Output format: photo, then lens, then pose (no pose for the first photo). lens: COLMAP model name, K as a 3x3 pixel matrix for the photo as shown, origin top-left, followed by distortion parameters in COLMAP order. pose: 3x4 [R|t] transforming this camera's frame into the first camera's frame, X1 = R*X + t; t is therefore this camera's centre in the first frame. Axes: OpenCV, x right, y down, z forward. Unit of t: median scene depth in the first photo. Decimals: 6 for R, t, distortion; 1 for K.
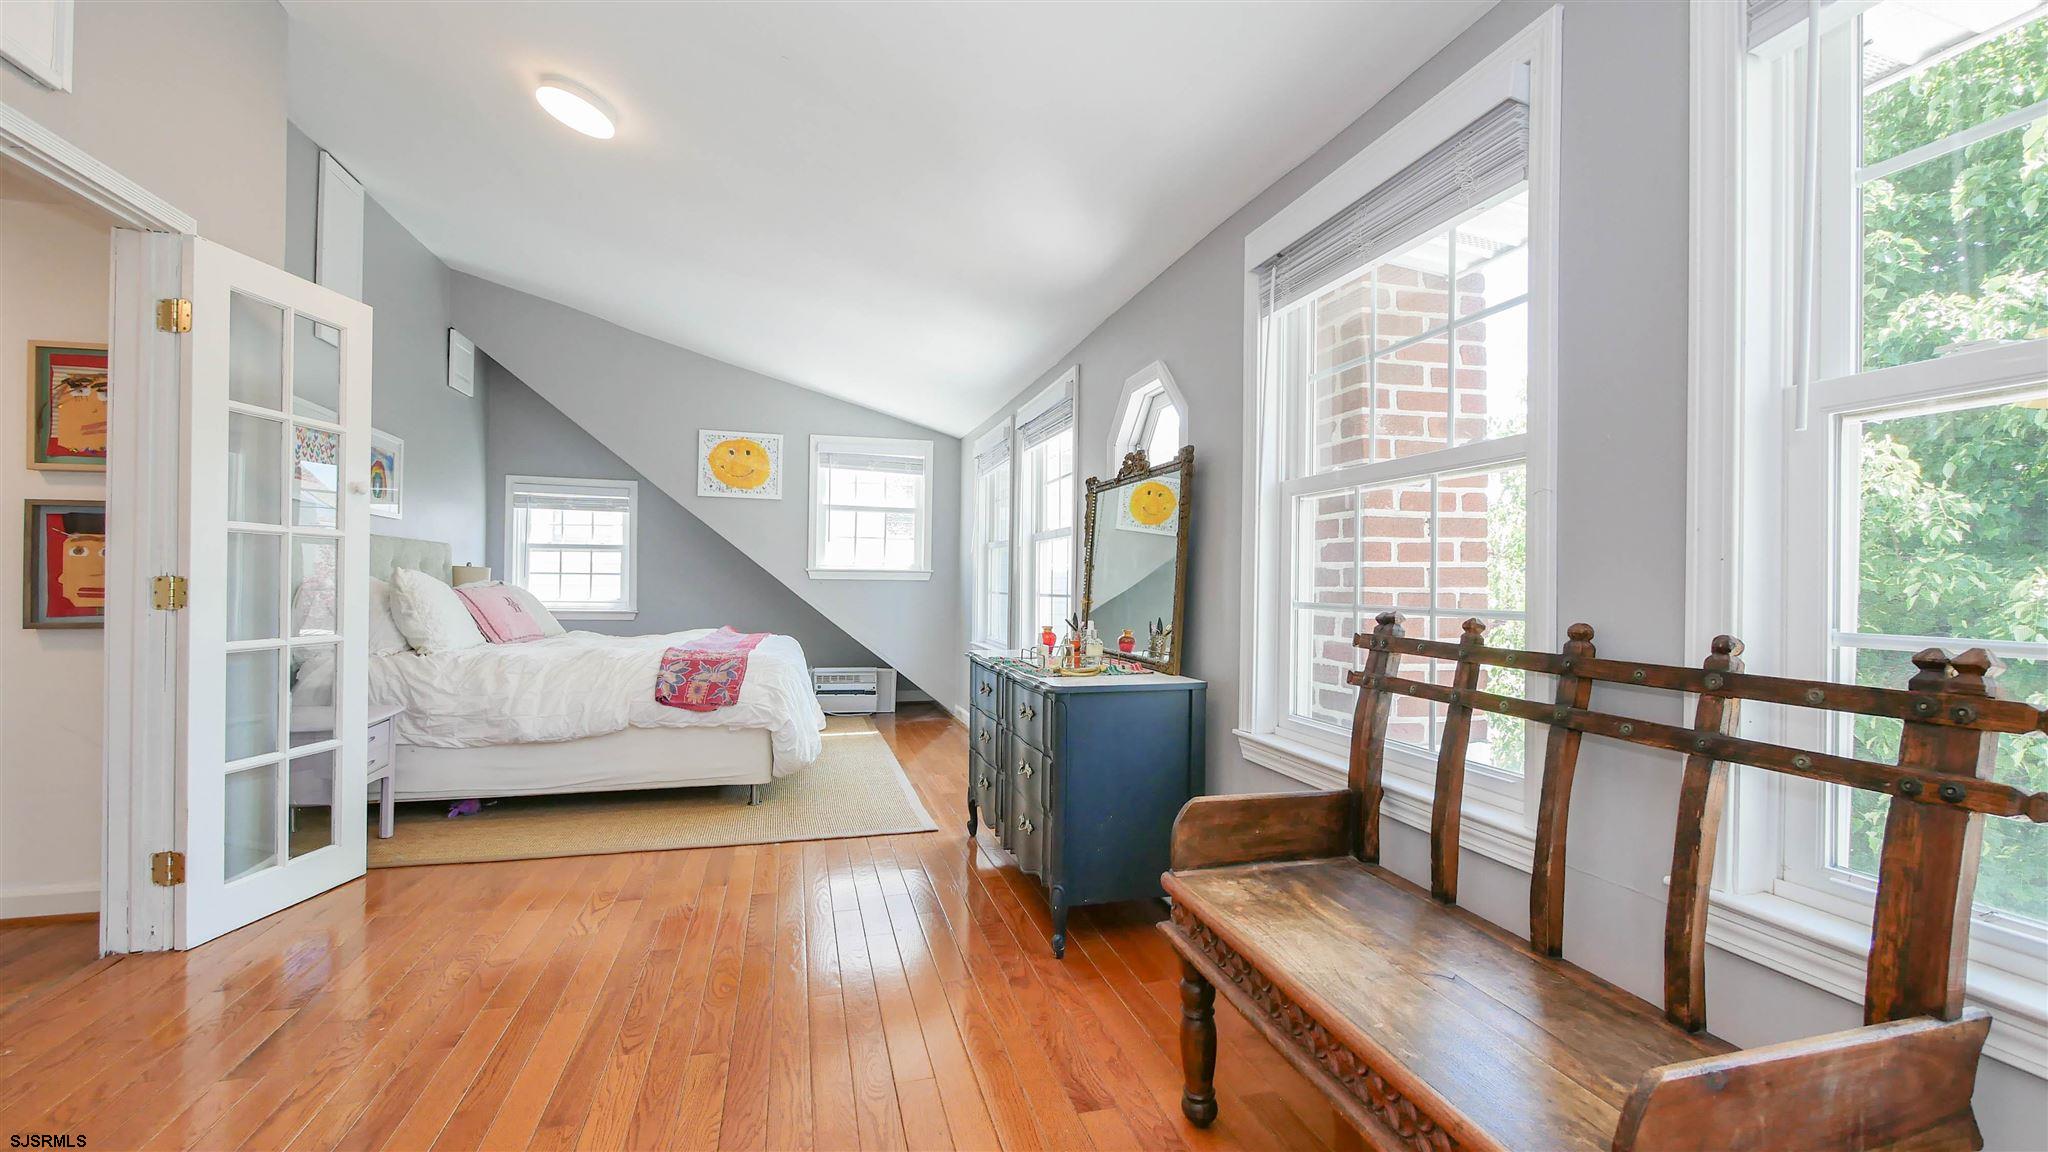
lens RADIAL K [[847.0, 0, 1020.0], [0, 847.0, 568.8], [0, 0, 1]] dist [-0.001715, 0.000137]
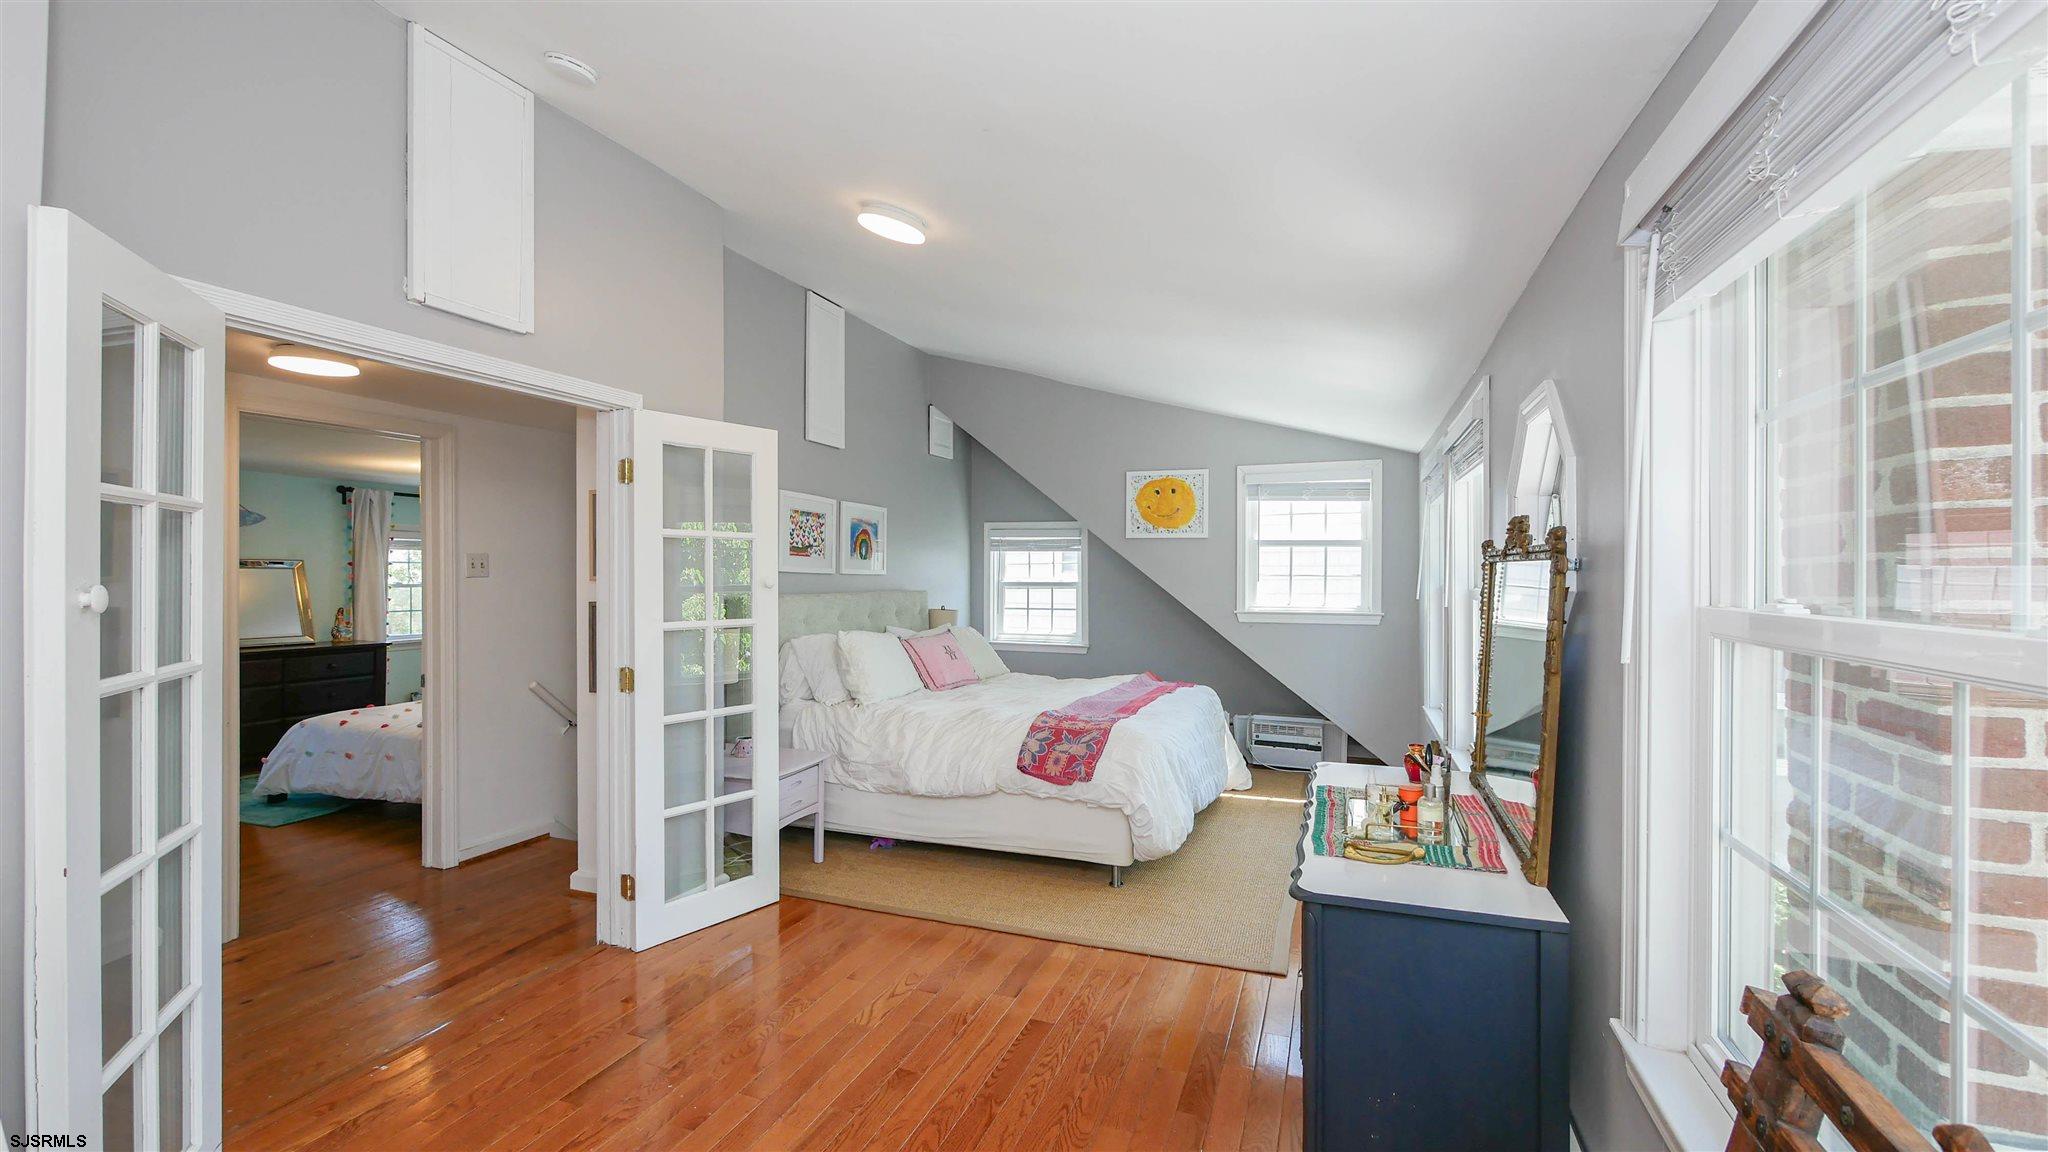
lens RADIAL K [[847.0, 0, 1020.0], [0, 847.0, 568.8], [0, 0, 1]] dist [-0.001715, 0.000137]
pose [[0.806227, -0.011480, -0.591494, 0.169850], [0.016966, 0.999849, 0.003720, -0.085038], [0.591362, -0.013034, 0.806301, 0.177907]]
